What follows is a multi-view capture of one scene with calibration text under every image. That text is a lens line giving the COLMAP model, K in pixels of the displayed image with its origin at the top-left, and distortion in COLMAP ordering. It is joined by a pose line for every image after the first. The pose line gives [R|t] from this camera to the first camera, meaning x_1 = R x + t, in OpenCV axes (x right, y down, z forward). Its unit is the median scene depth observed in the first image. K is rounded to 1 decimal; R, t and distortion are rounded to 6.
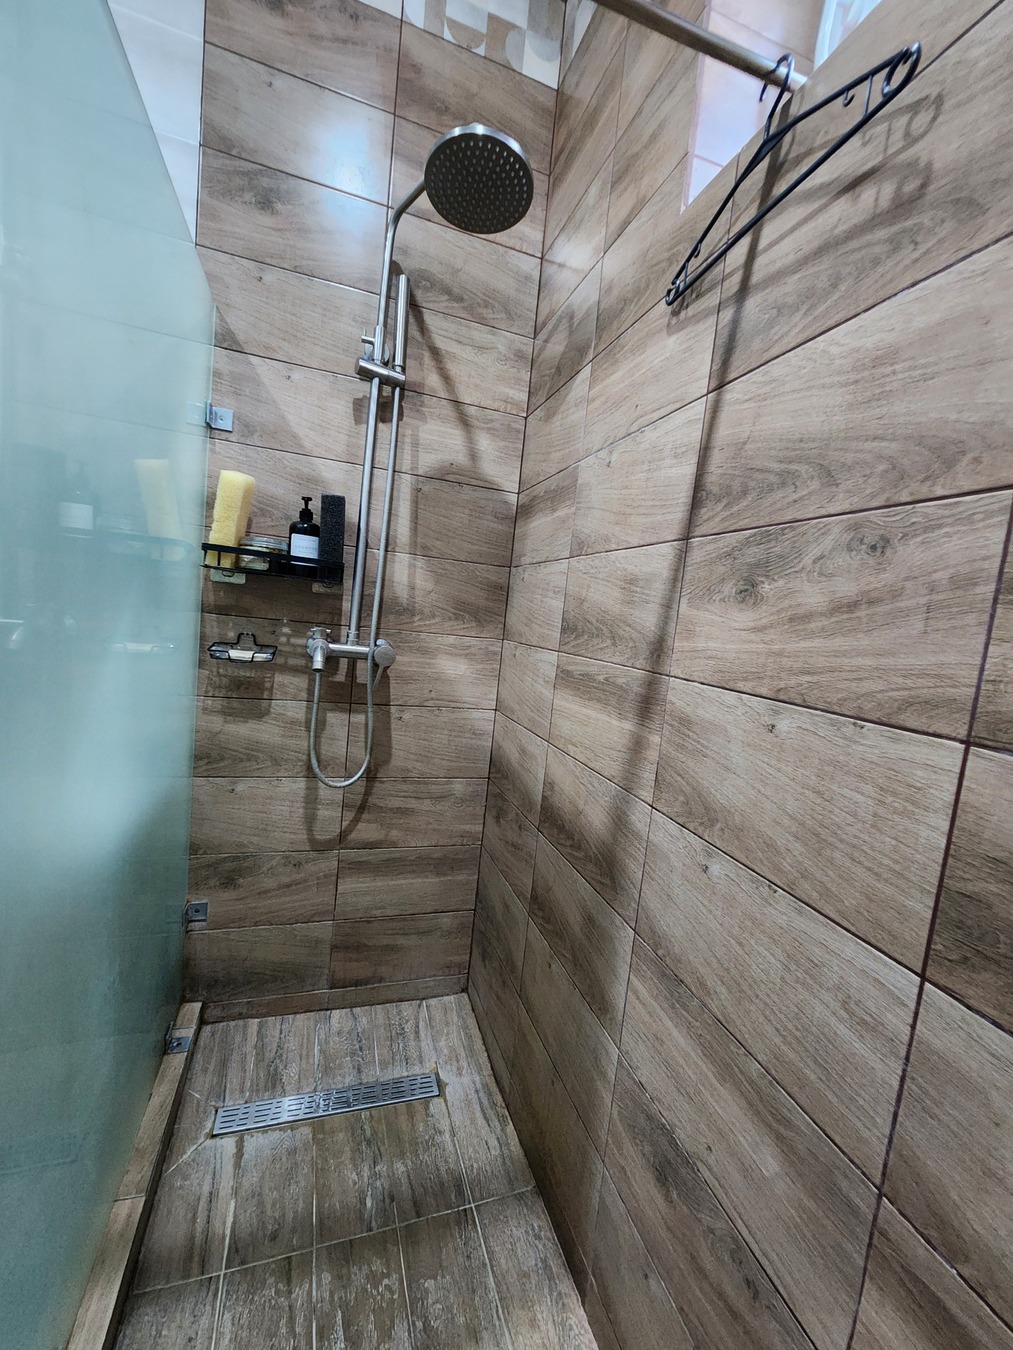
lens RADIAL K [[552.7, 0, 505.7], [0, 552.7, 672.2], [0, 0, 1]] dist [-0.000741, 0.000294]
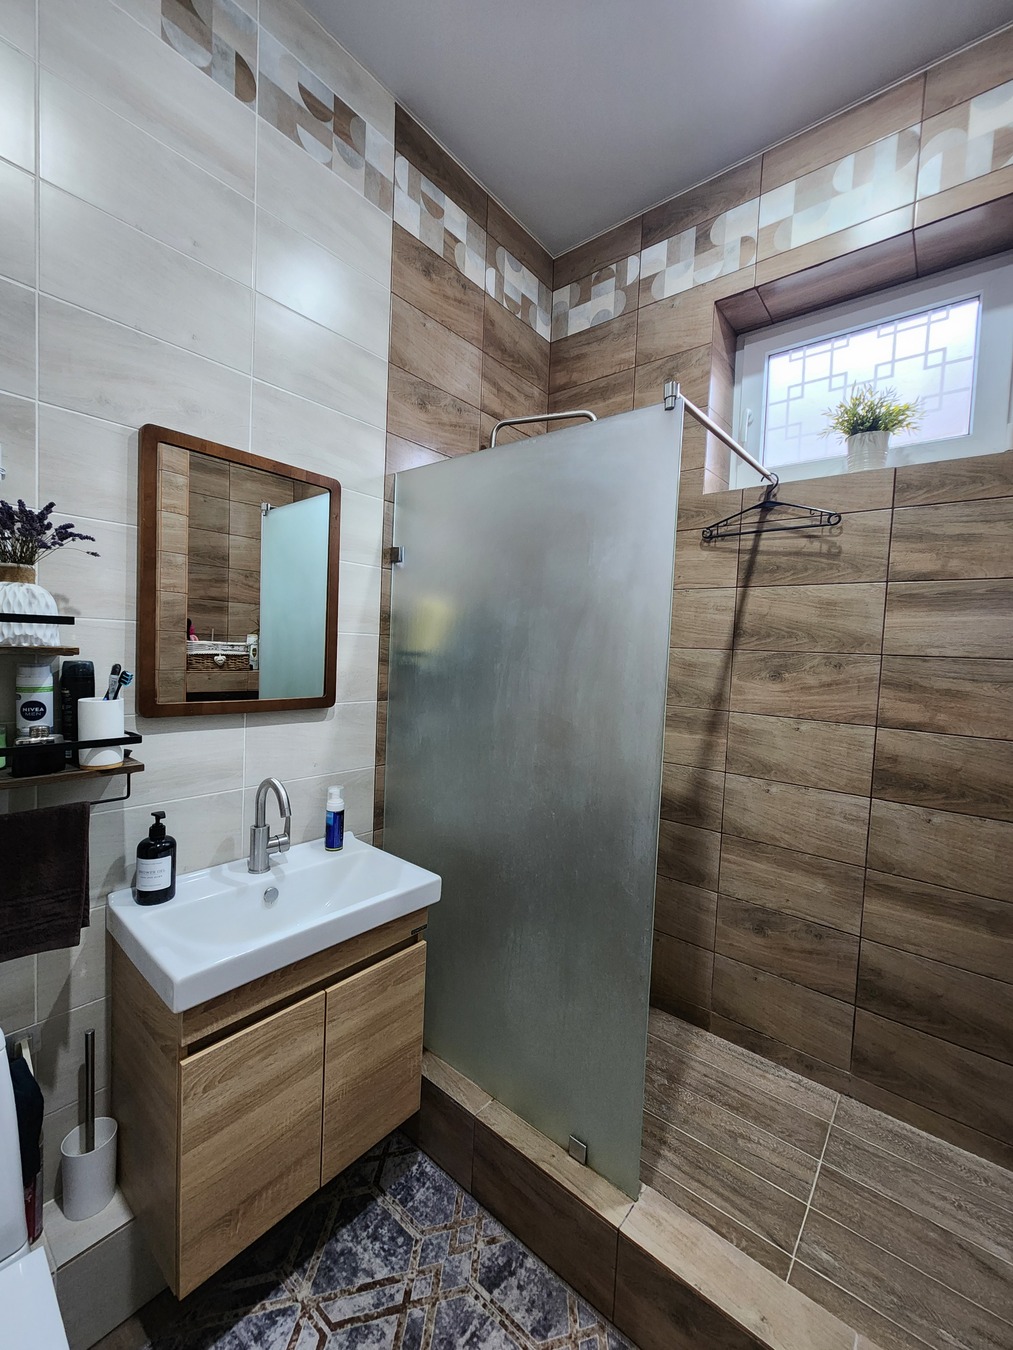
lens RADIAL K [[552.7, 0, 507.4], [0, 552.7, 670.0], [0, 0, 1]] dist [-0.000741, 0.000294]
pose [[0.846942, -0.090922, 0.523853, -1.750441], [0.098434, 0.995051, 0.013560, -0.301097], [-0.522494, 0.040080, 0.851701, -0.459645]]
